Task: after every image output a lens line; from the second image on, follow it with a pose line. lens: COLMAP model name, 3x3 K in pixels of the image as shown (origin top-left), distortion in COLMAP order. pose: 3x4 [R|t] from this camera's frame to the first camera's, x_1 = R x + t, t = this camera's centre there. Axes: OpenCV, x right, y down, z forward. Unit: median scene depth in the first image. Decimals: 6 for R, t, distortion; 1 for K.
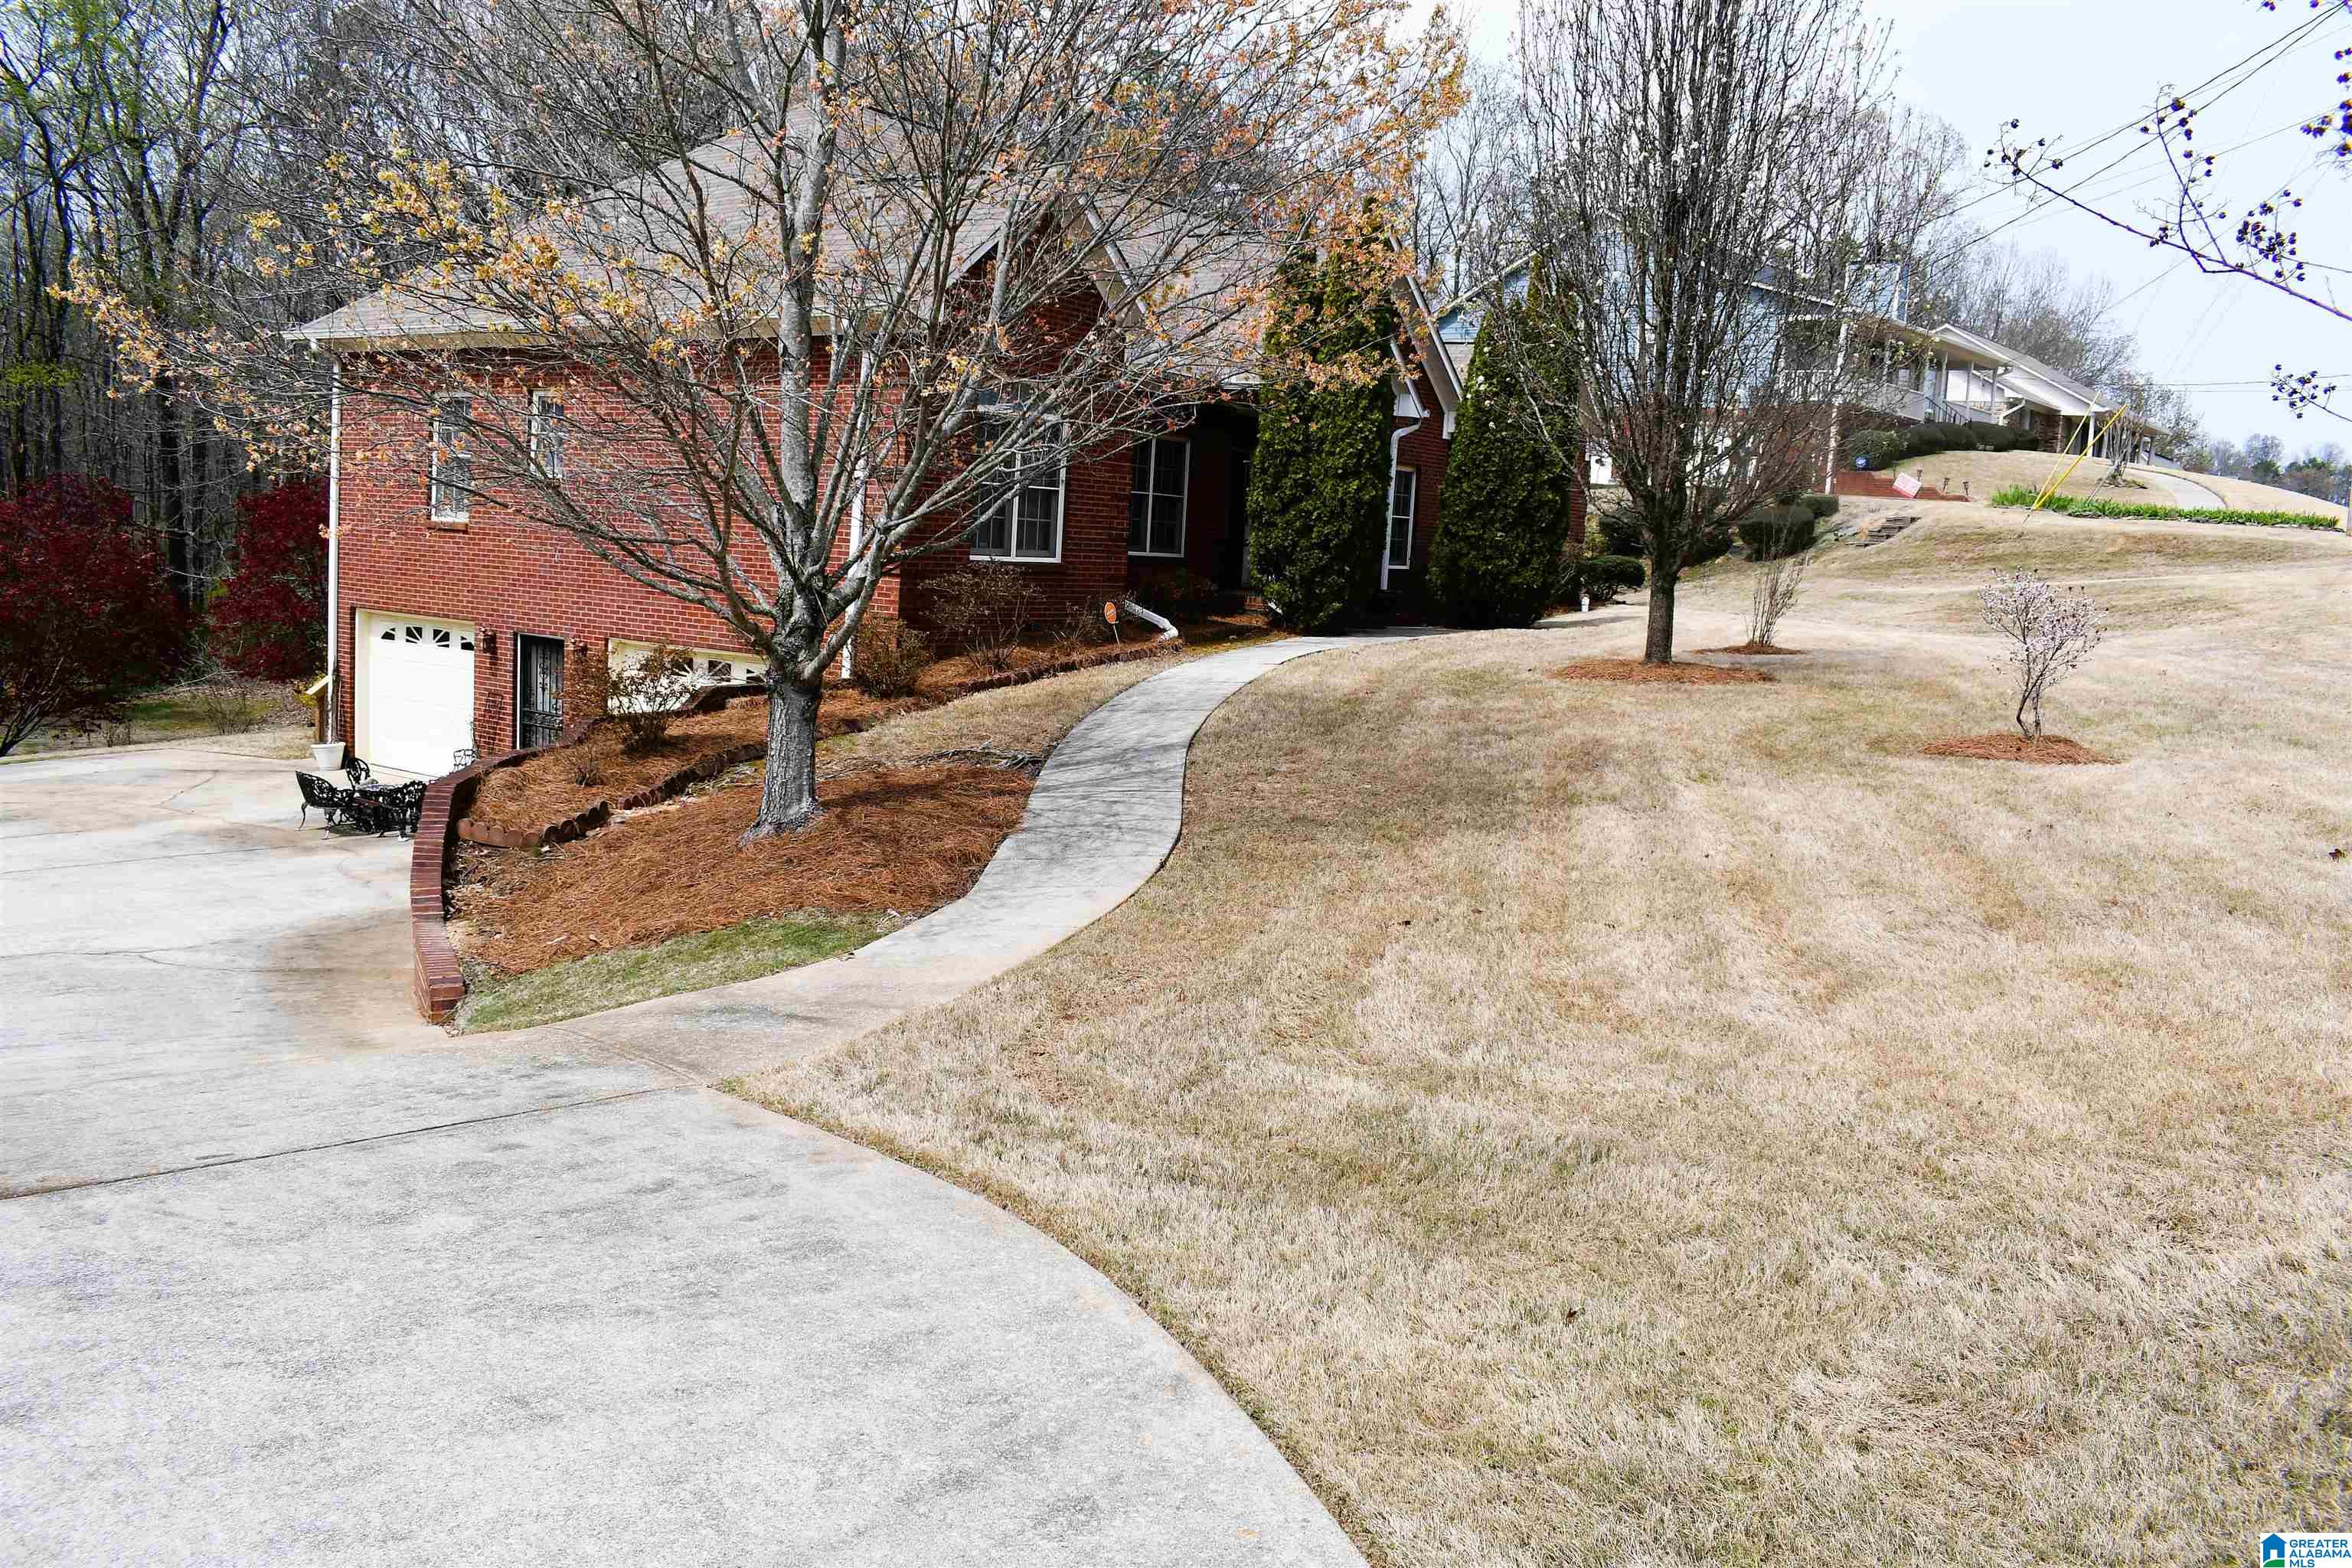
lens RADIAL K [[1828.1, 0, 1166.8], [0, 1828.1, 787.2], [0, 0, 1]] dist [-0.091689, 0.009102]
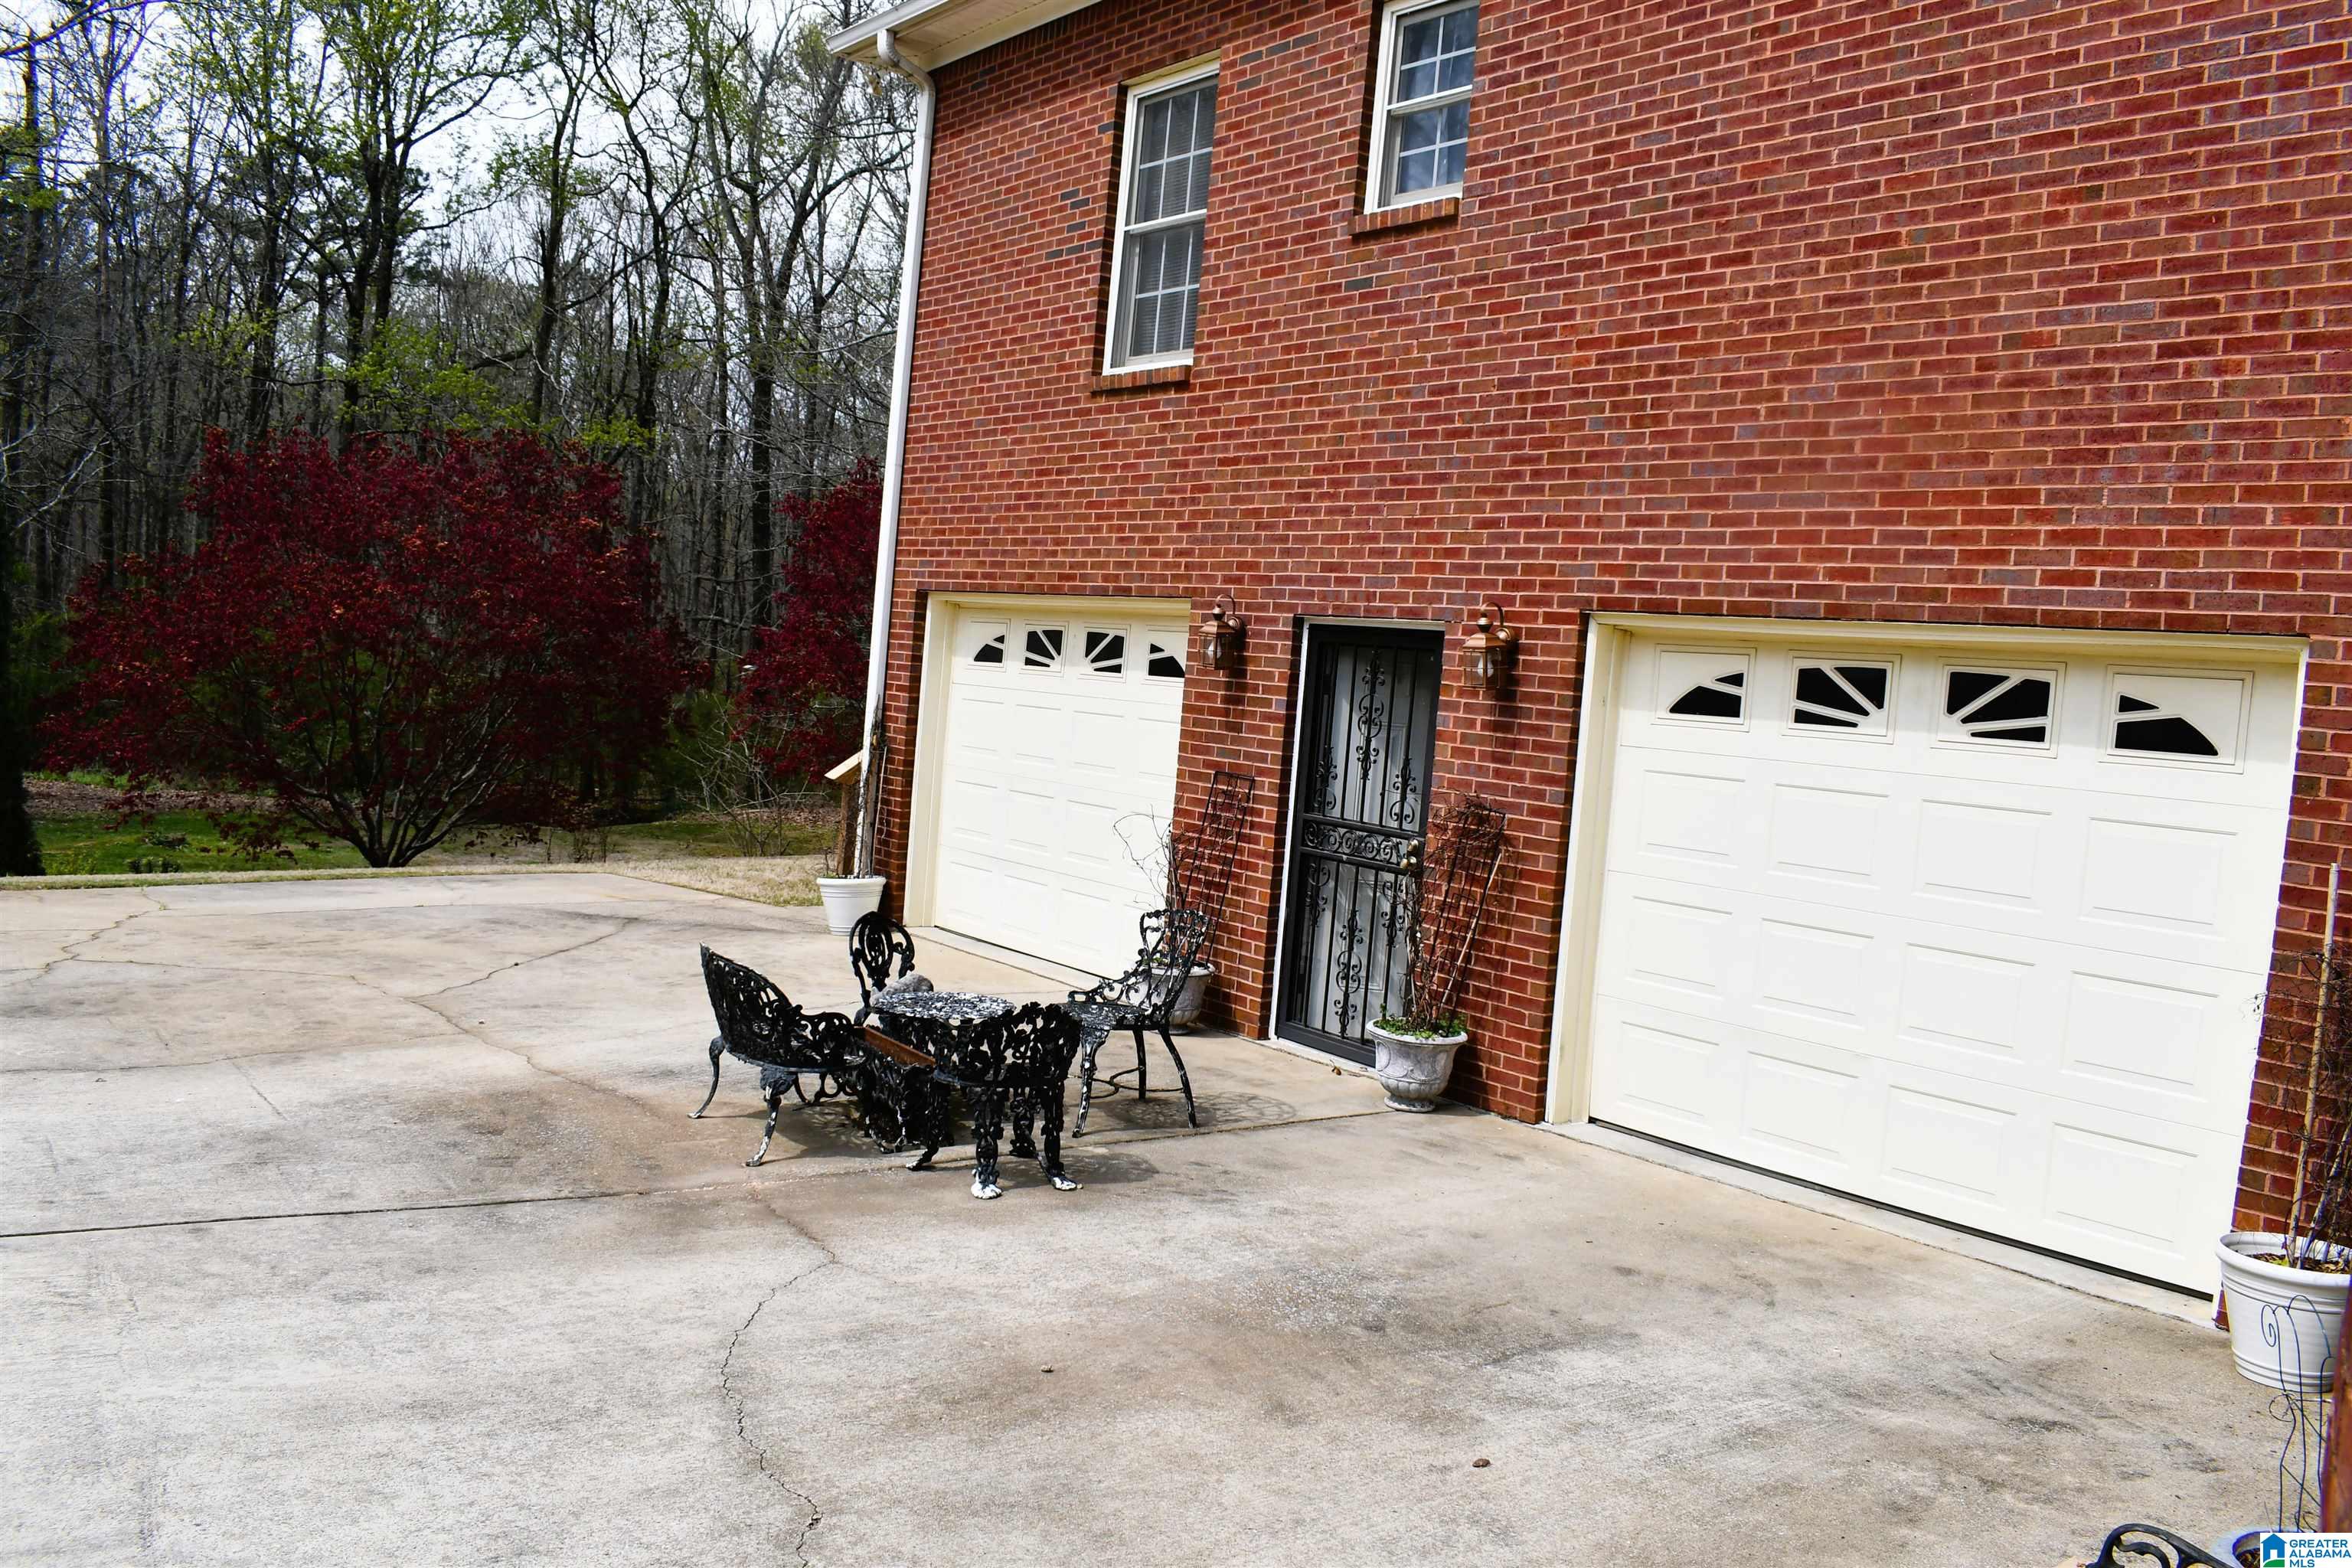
lens RADIAL K [[1828.1, 0, 1178.1], [0, 1828.1, 788.3], [0, 0, 1]] dist [-0.091689, 0.009102]
pose [[0.953635, 0.038212, -0.298528, -0.259905], [-0.067427, 0.993820, -0.088183, -0.012092], [0.293314, 0.104223, 0.950318, 0.604809]]
